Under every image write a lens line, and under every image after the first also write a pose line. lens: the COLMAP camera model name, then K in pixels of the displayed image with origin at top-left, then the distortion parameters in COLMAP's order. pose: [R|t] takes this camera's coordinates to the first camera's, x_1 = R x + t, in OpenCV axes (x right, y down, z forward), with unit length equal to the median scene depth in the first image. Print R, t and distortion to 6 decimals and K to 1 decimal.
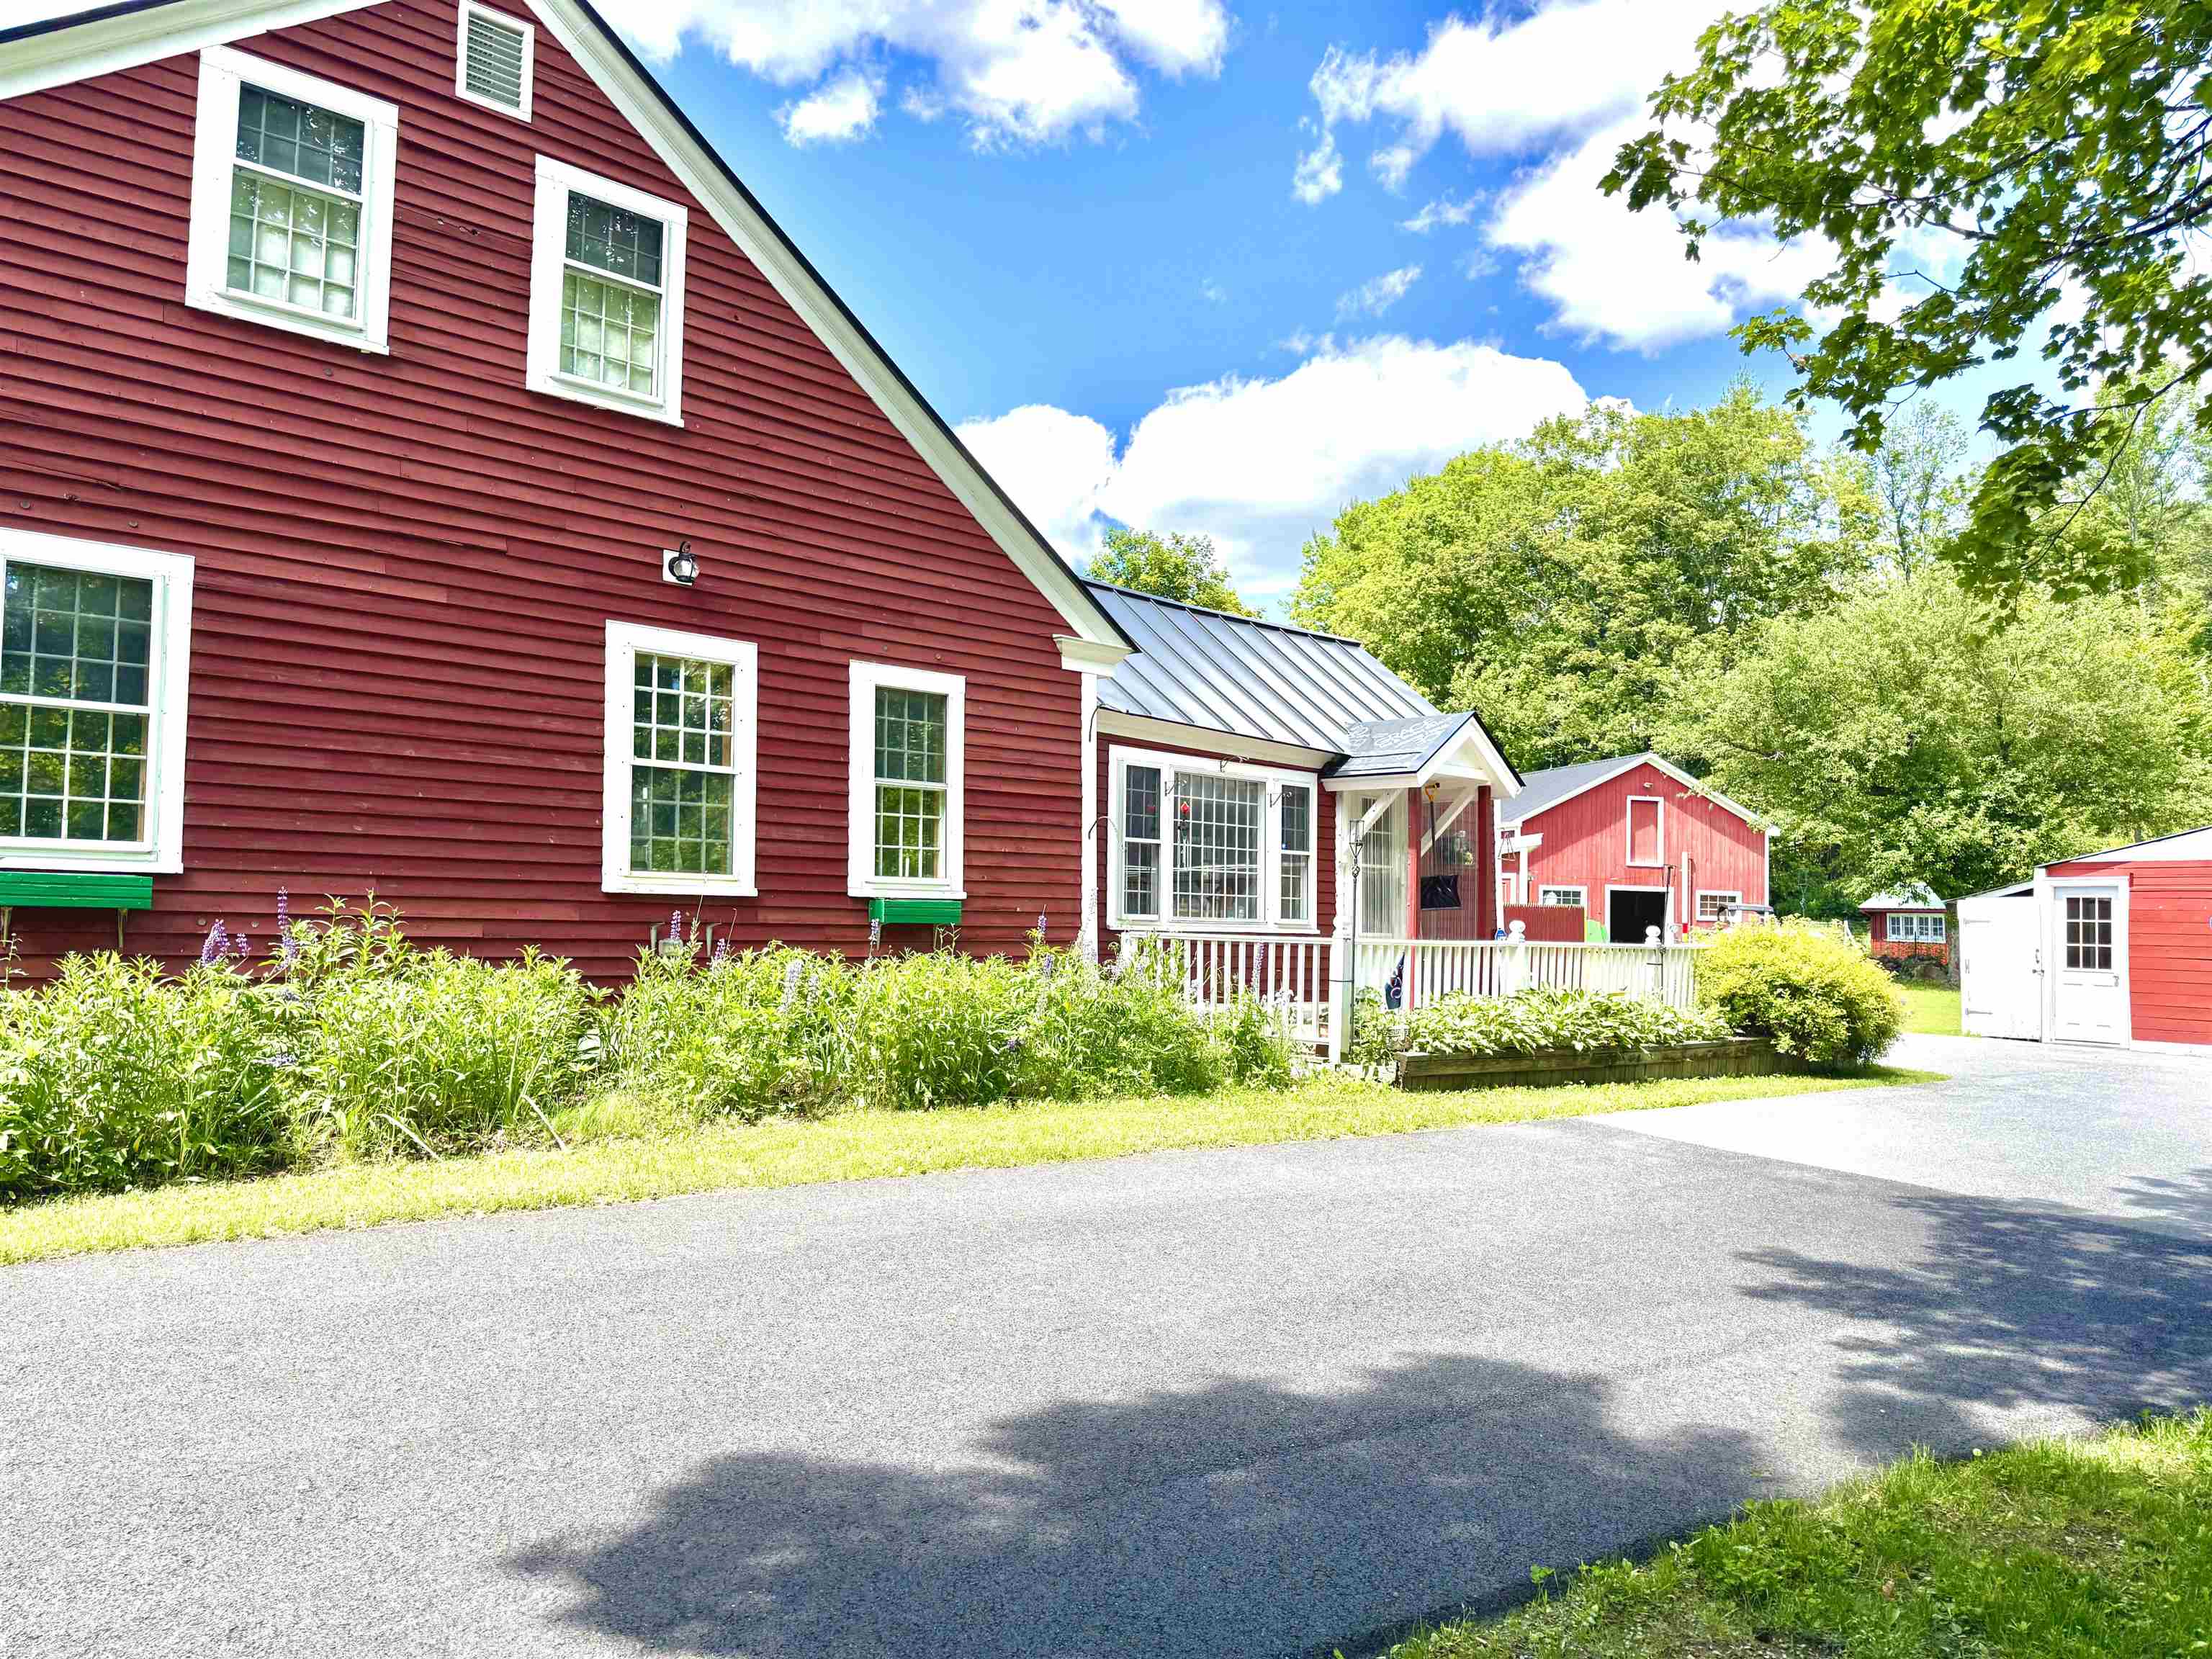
lens RADIAL K [[1564.9, 0, 1099.6], [0, 1564.9, 828.1], [0, 0, 1]] dist [0.045881, 0.000052]
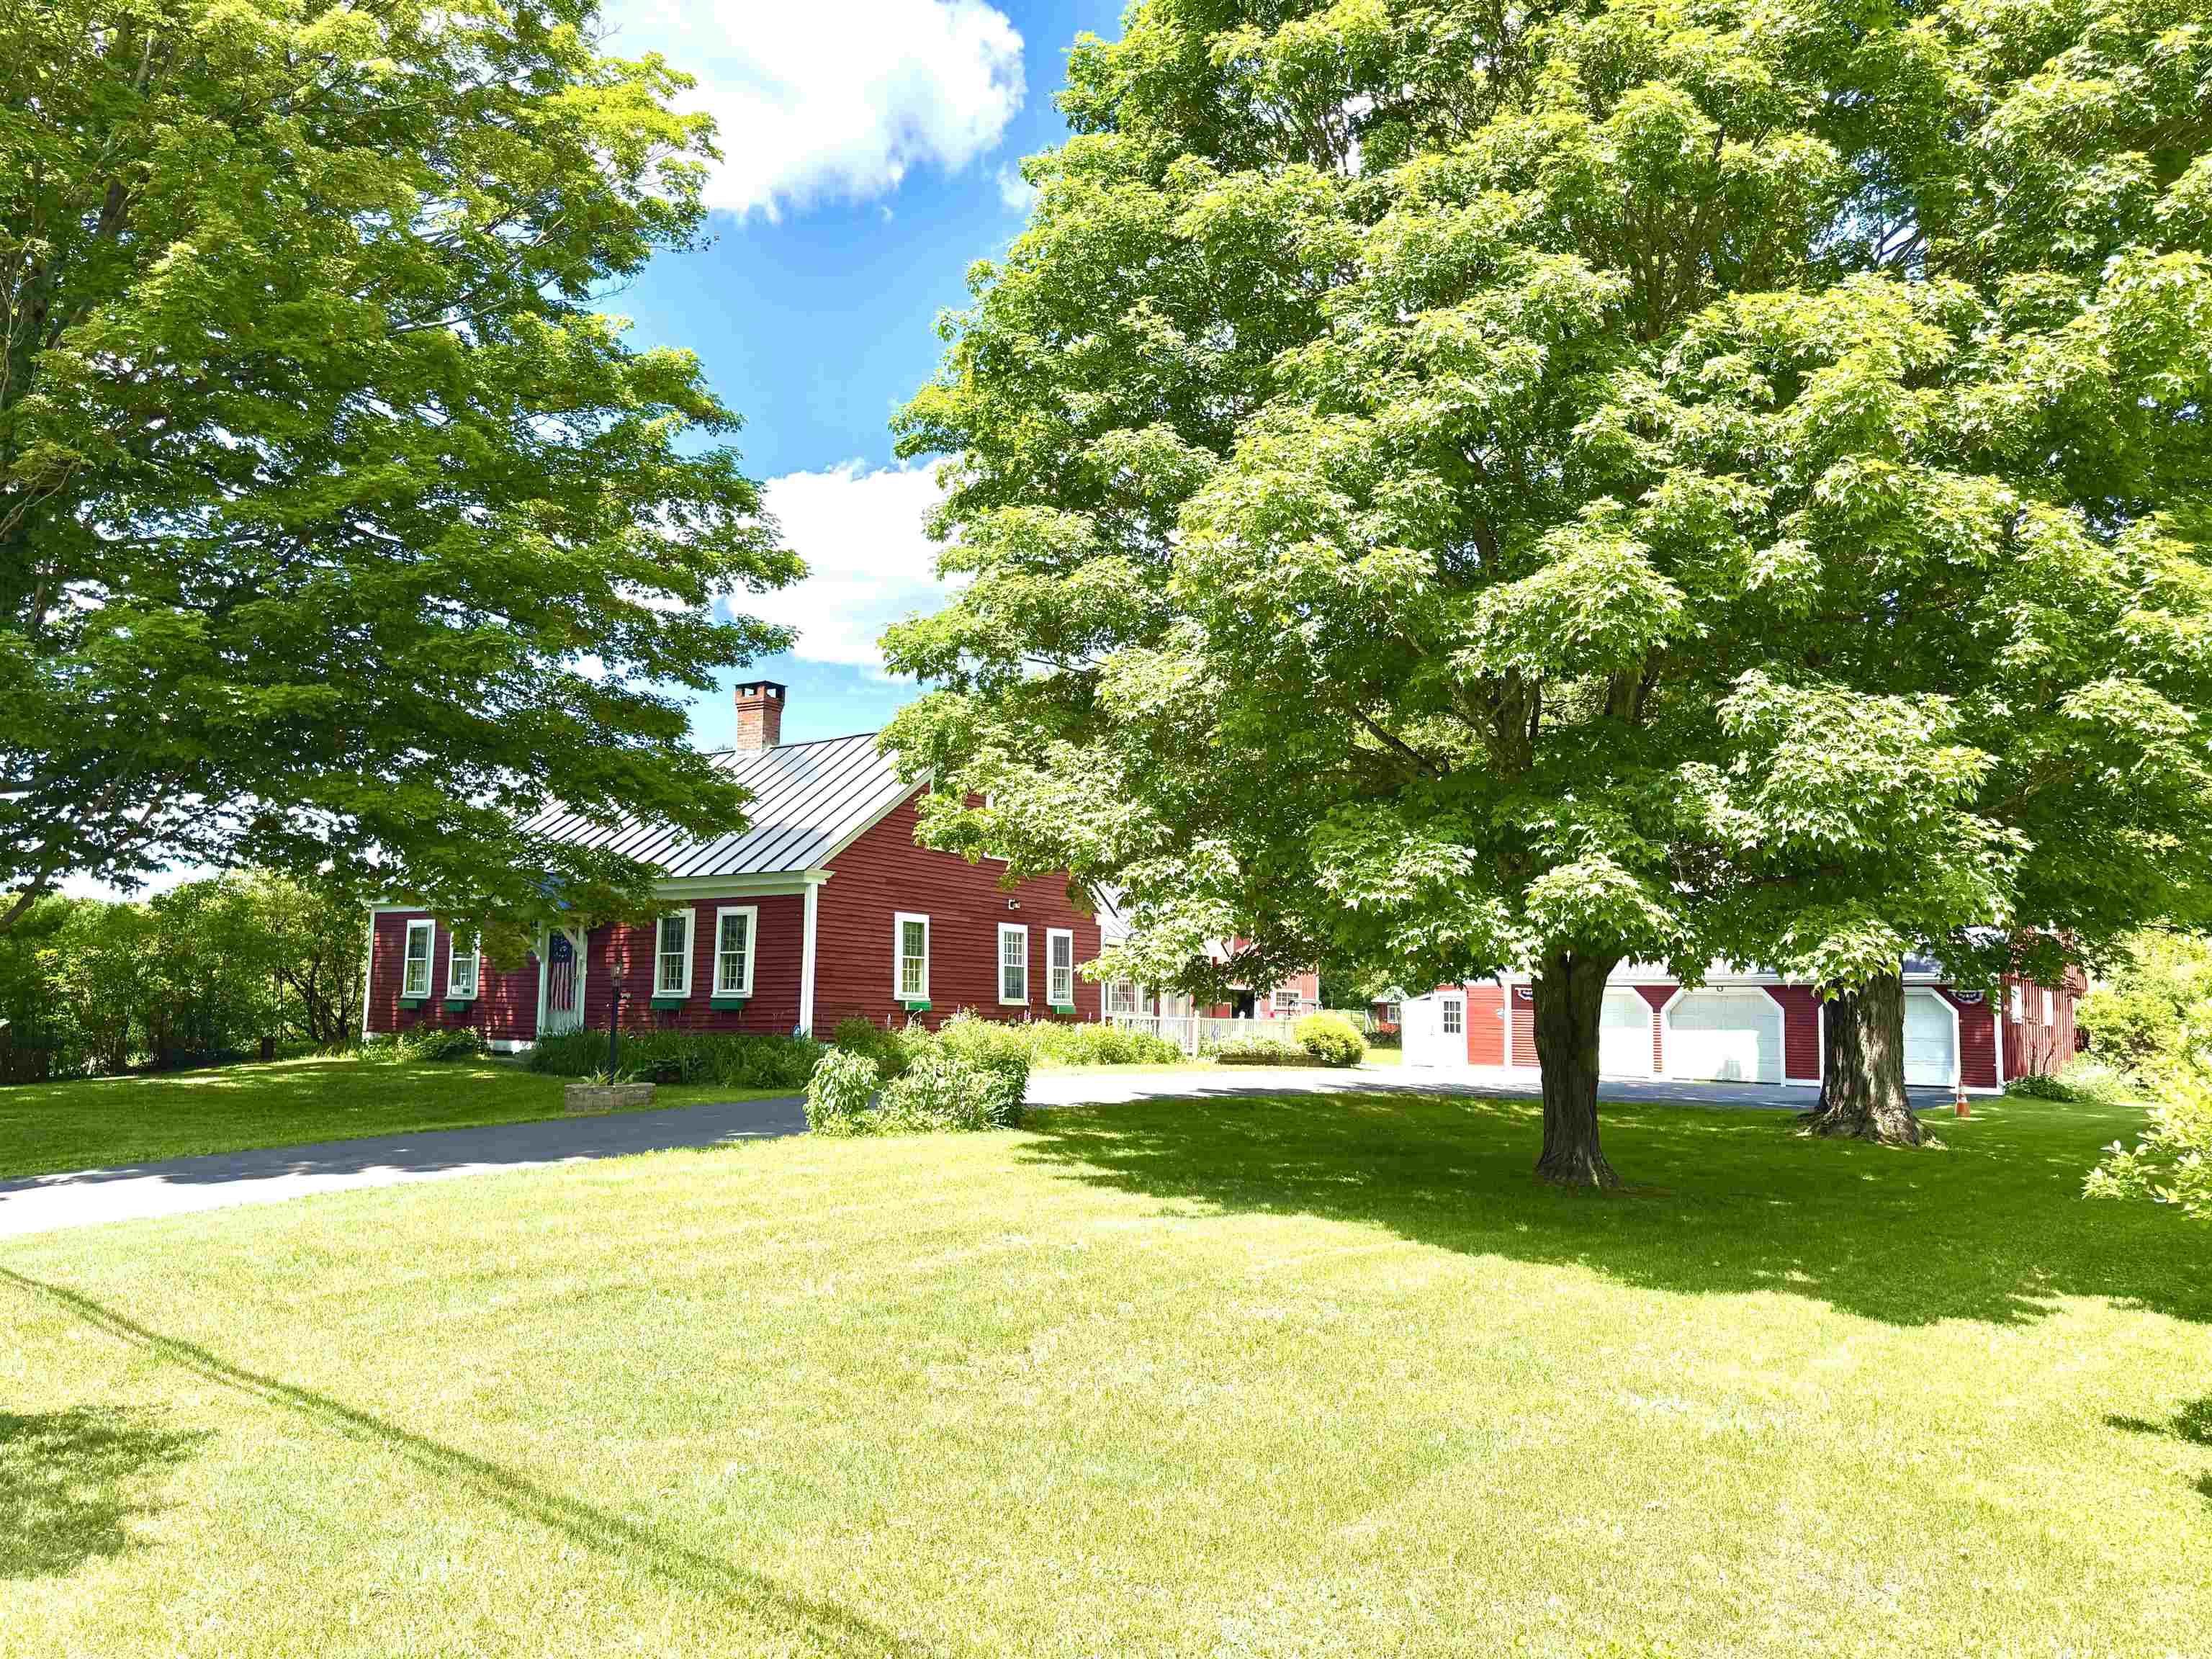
lens RADIAL K [[1564.9, 0, 1108.3], [0, 1564.9, 832.5], [0, 0, 1]] dist [0.045881, 0.000052]
pose [[0.964172, 0.030835, 0.263478, -0.746169], [-0.016972, 0.998357, -0.054731, -0.111067], [-0.264733, 0.048299, 0.963111, -1.747640]]
